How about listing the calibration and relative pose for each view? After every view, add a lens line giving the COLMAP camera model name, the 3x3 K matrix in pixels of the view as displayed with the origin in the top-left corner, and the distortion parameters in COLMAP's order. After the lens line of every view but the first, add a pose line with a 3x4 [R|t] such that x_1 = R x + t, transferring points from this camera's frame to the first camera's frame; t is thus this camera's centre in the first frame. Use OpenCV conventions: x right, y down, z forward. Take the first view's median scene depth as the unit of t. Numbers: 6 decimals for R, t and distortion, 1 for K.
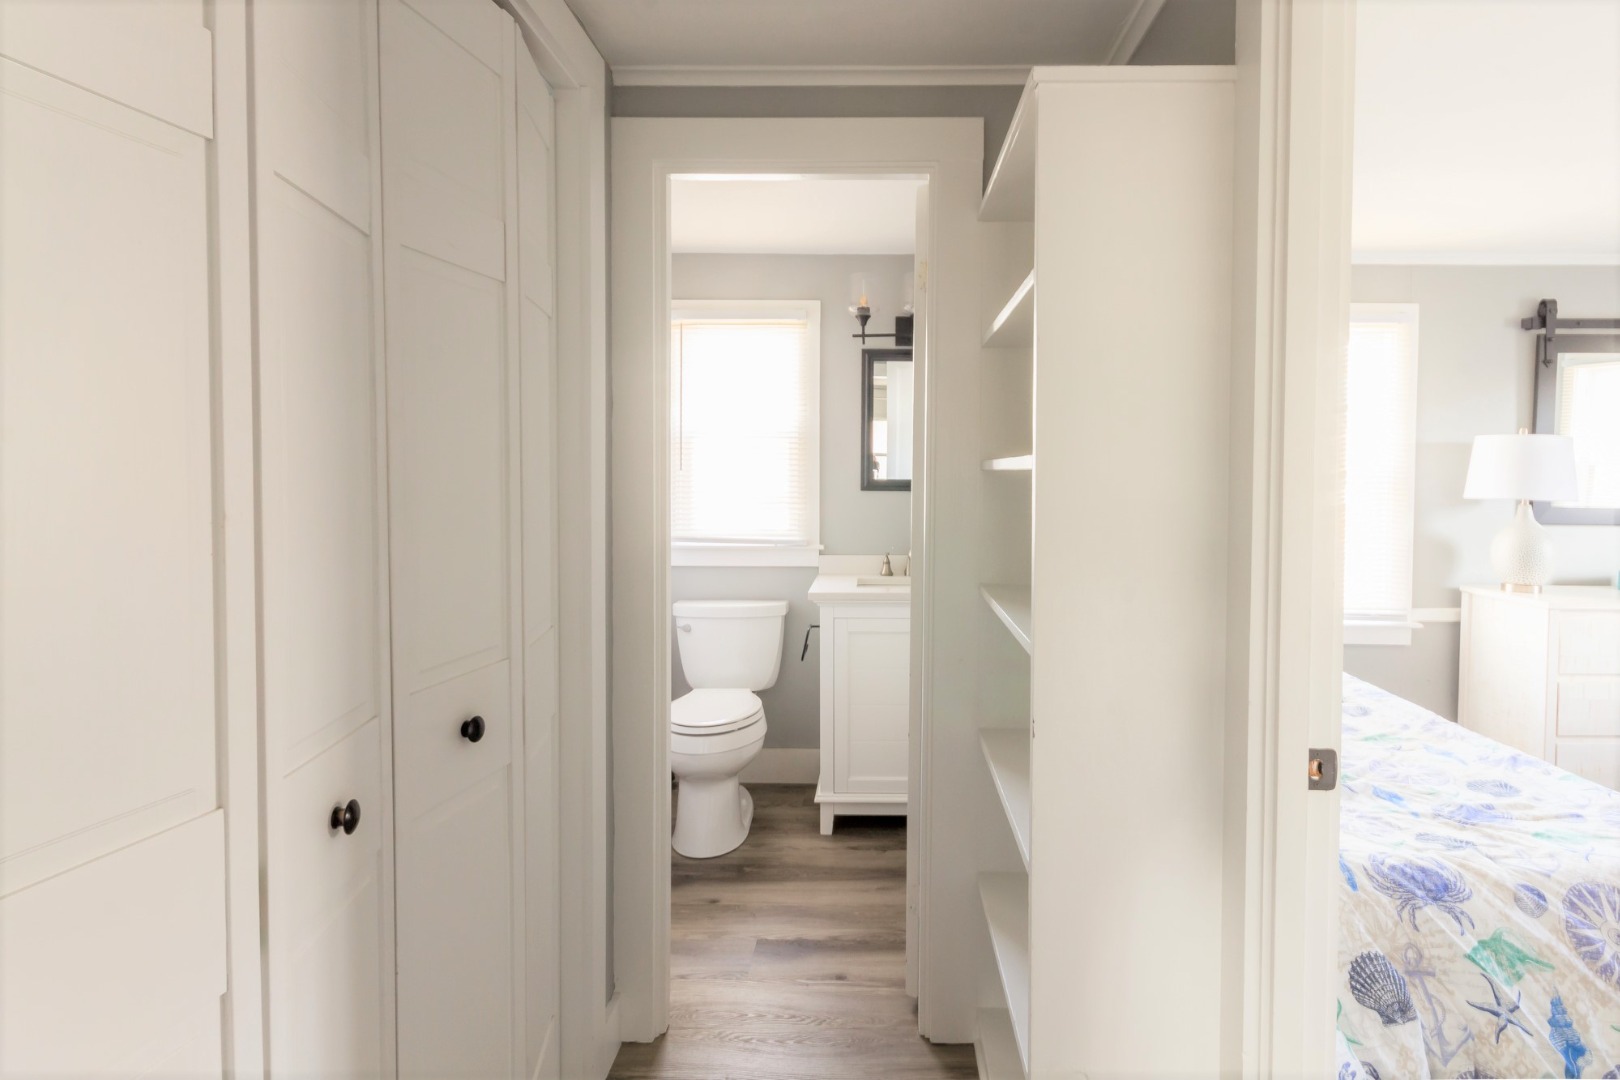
lens RADIAL K [[832.8, 0, 922.1], [0, 832.8, 503.1], [0, 0, 1]] dist [0.003451, 0.000183]
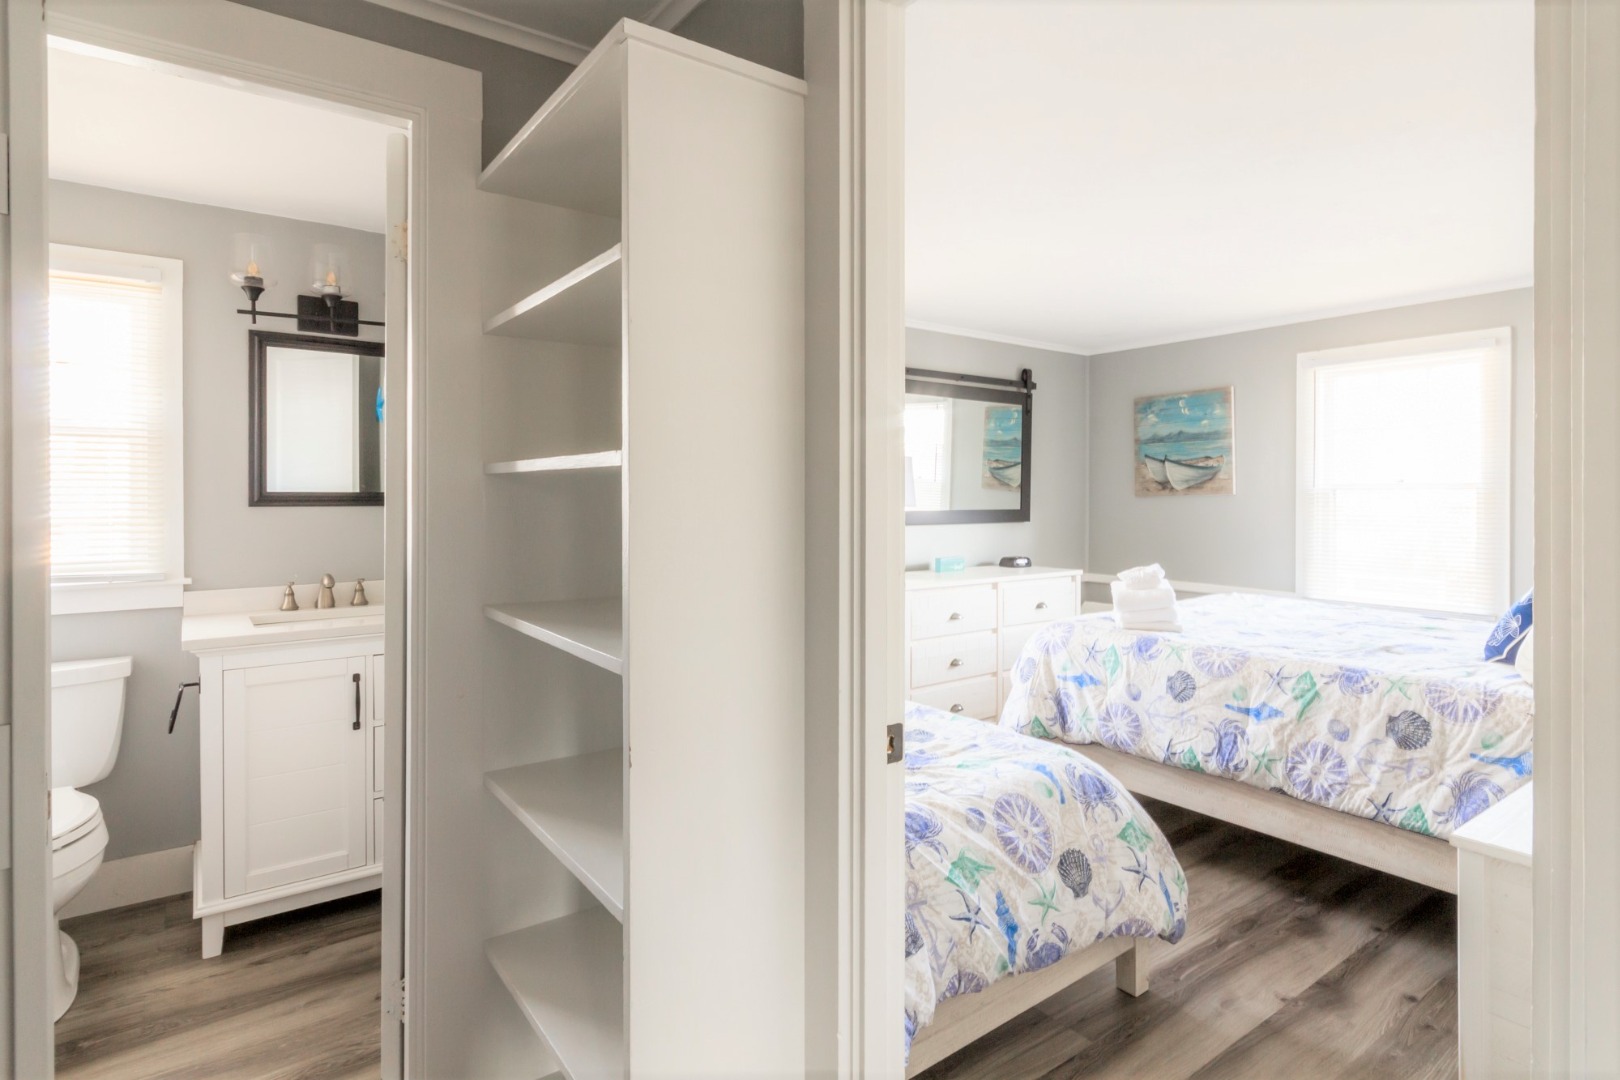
lens RADIAL K [[802.8, 0, 808.5], [0, 802.8, 501.7], [0, 0, 1]] dist [0.004156, 0.000262]
pose [[0.823878, -0.012592, 0.566628, -0.133061], [0.025649, 0.999557, -0.015080, 0.011329], [-0.566187, 0.026957, 0.823836, 0.122727]]
